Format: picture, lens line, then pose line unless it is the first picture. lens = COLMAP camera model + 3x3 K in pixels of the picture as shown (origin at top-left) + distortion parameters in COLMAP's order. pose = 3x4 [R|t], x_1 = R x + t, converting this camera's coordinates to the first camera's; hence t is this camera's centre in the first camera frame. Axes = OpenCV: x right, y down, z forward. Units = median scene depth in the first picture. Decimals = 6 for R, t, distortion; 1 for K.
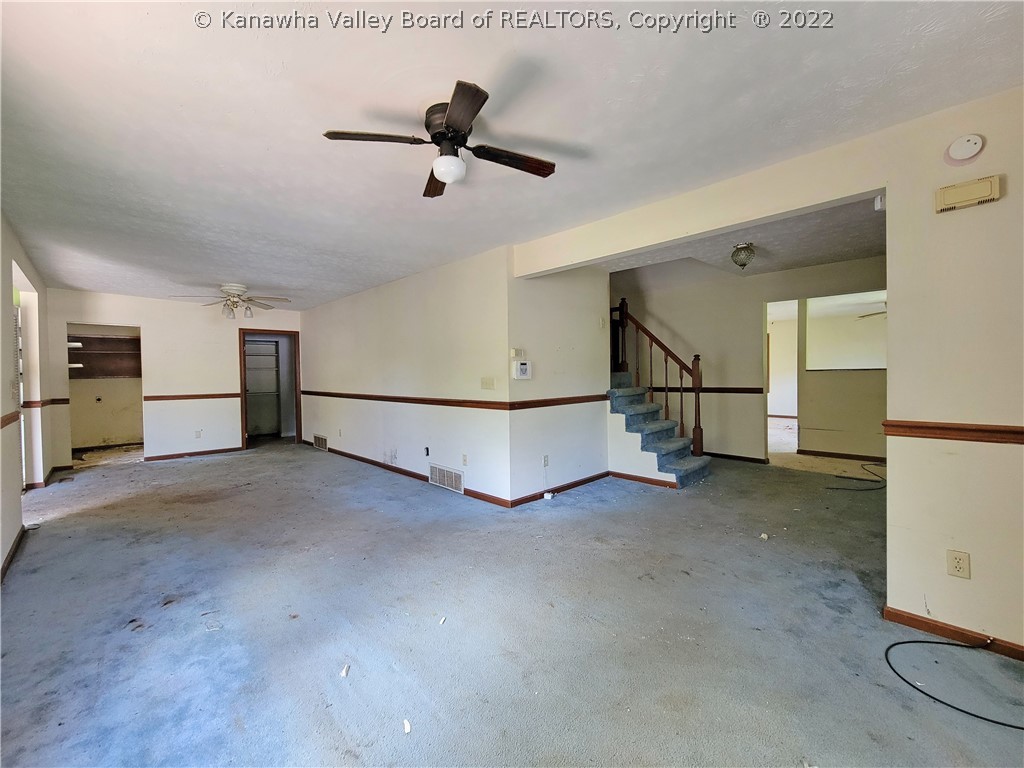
lens RADIAL K [[416.1, 0, 516.5], [0, 416.1, 383.4], [0, 0, 1]] dist [0.001702, -0.000032]
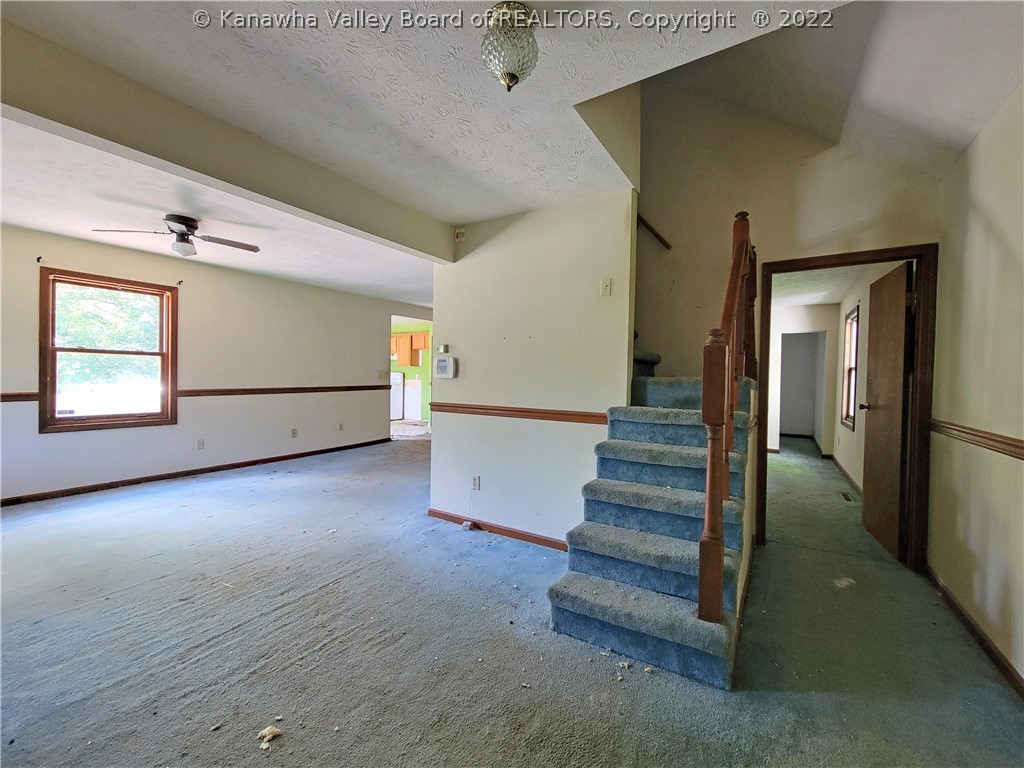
lens RADIAL K [[416.1, 0, 517.9], [0, 416.1, 381.9], [0, 0, 1]] dist [0.001702, -0.000032]
pose [[0.233239, 0.039249, -0.971627, 0.884028], [-0.036750, 0.998827, 0.031526, -0.034615], [0.971725, 0.028354, 0.234407, 0.924680]]
